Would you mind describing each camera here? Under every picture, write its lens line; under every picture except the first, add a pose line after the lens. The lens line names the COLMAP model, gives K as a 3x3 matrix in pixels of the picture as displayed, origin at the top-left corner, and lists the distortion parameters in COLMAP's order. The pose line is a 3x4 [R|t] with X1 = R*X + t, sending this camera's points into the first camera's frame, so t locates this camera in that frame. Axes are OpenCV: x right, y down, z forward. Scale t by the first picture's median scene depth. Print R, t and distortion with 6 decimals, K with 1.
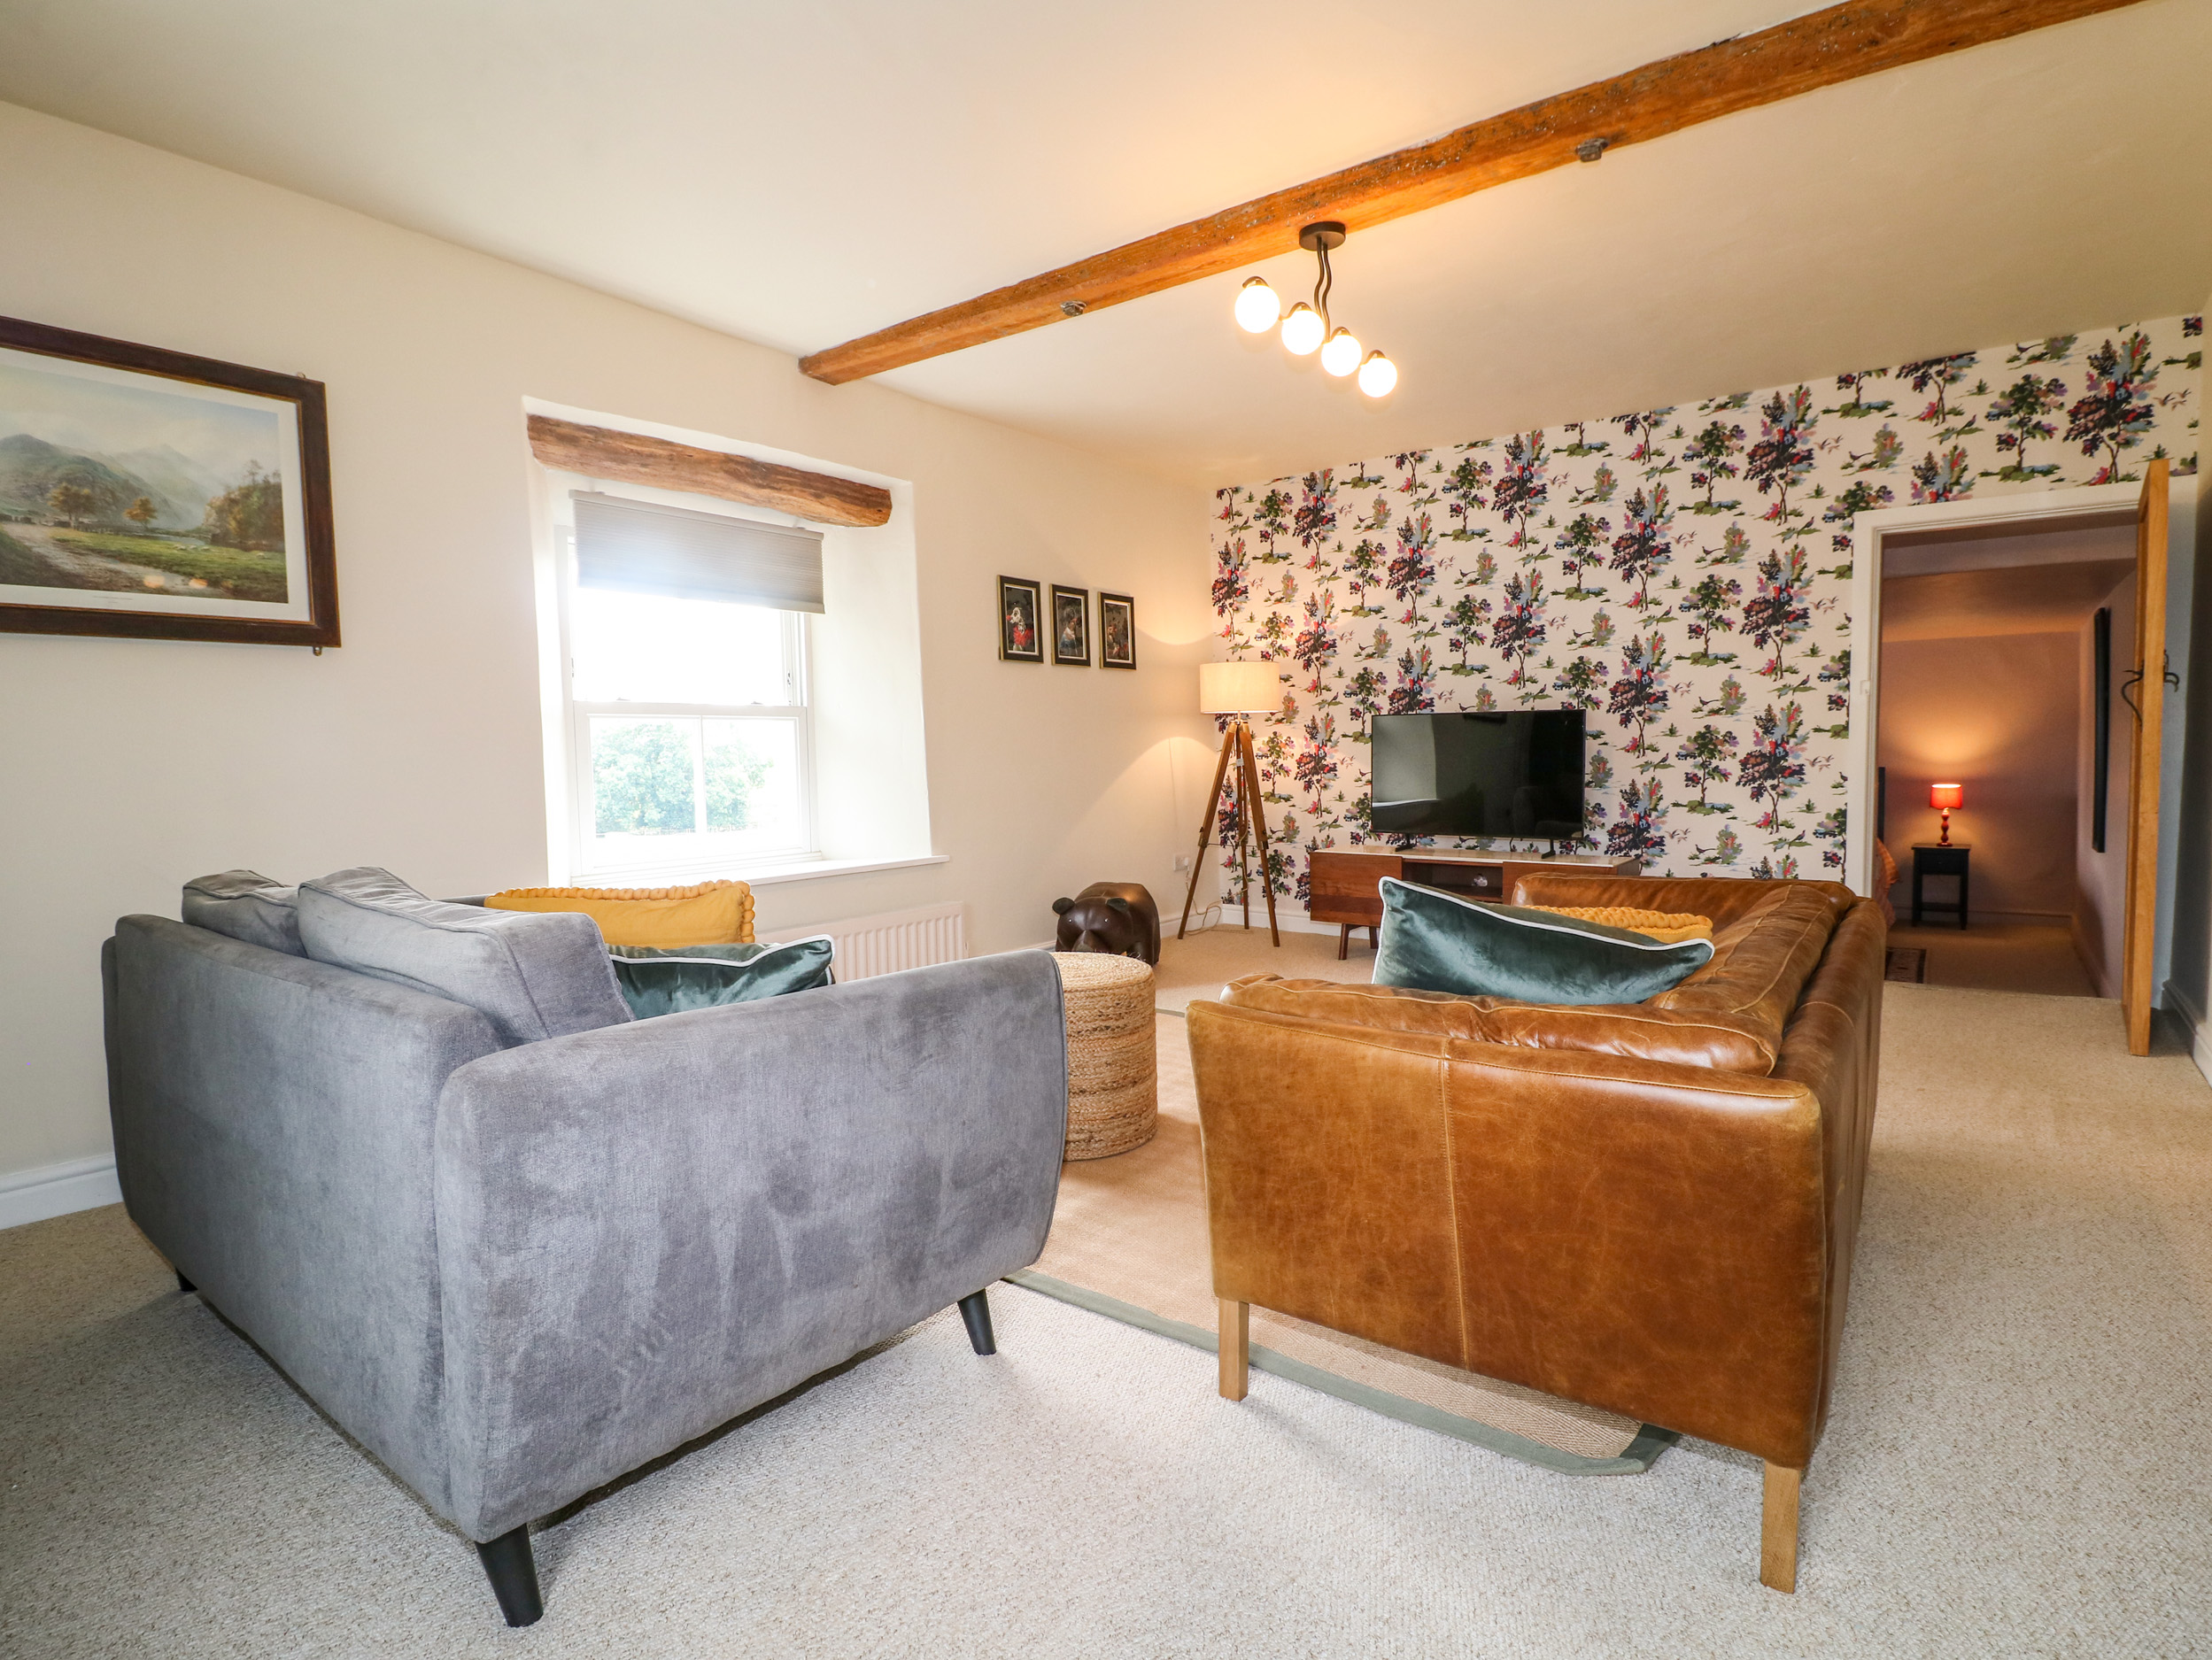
lens RADIAL K [[1154.8, 0, 1106.0], [0, 1154.8, 830.0], [0, 0, 1]] dist [-0.020931, -0.000837]
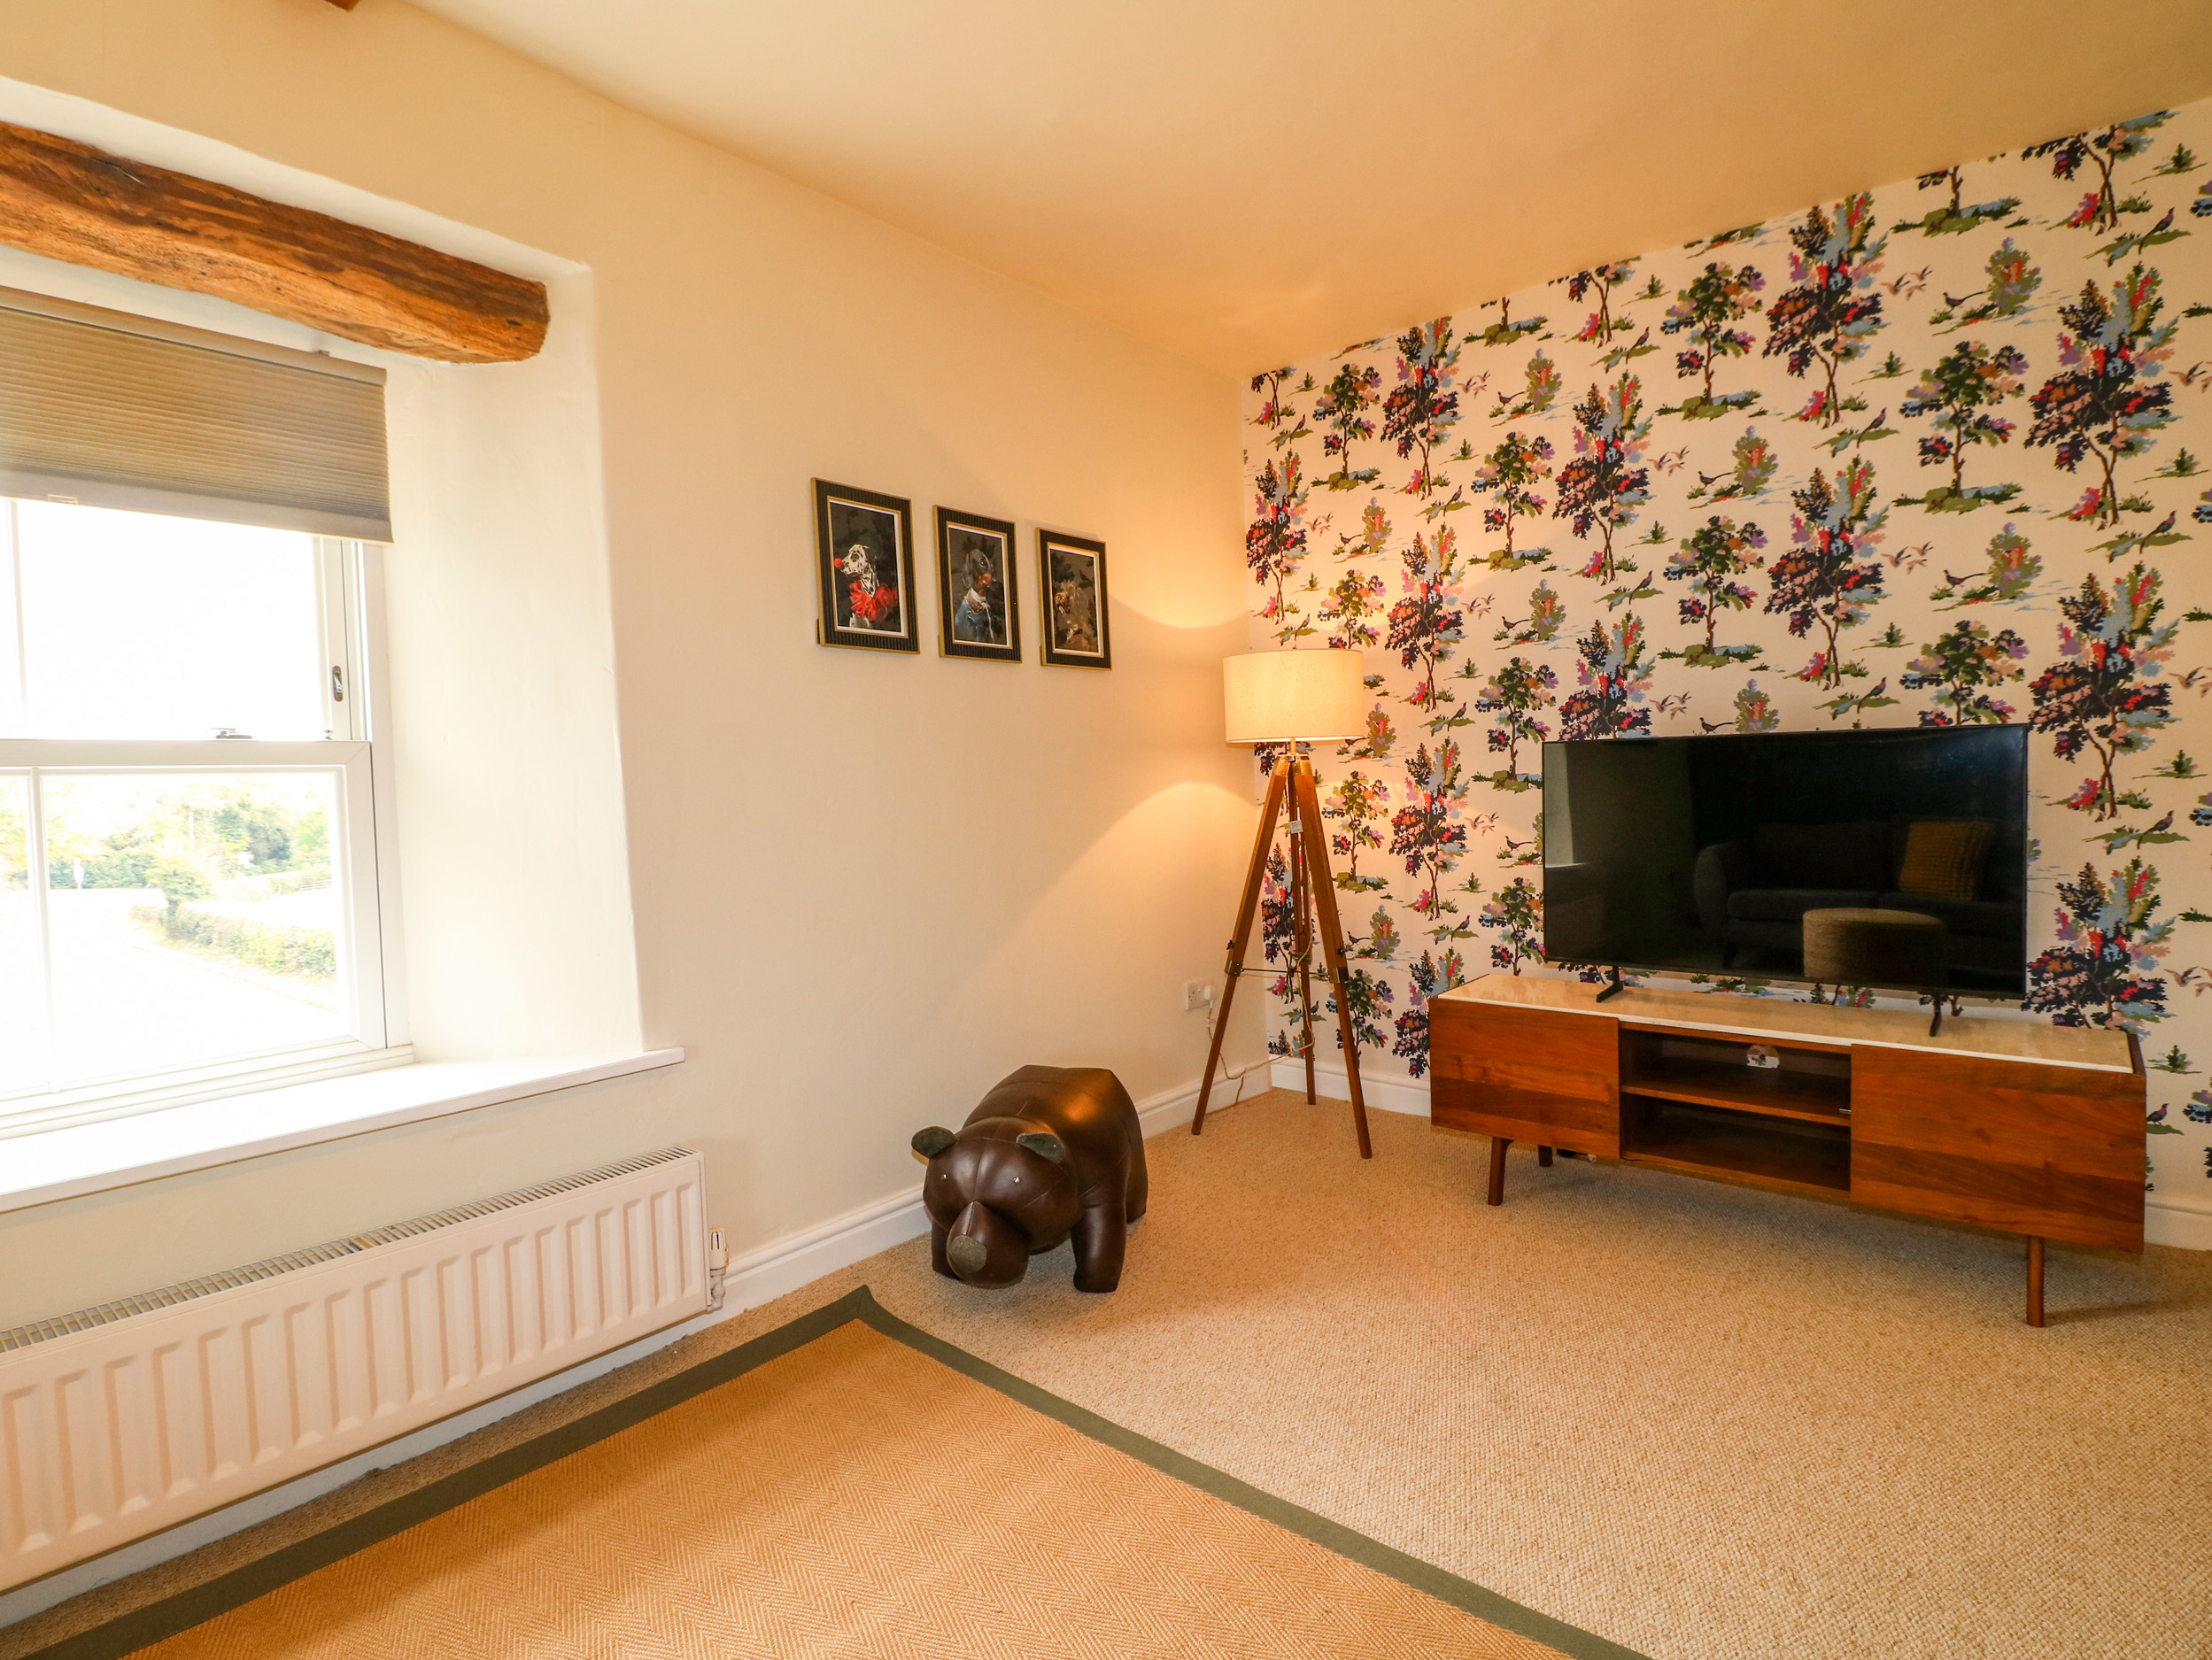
lens RADIAL K [[1154.8, 0, 1106.0], [0, 1154.8, 830.0], [0, 0, 1]] dist [-0.020931, -0.000837]
pose [[0.998723, -0.010658, -0.049384, 0.048627], [0.009388, 0.999621, -0.025880, -0.042085], [0.049641, 0.025384, 0.998445, 0.411059]]
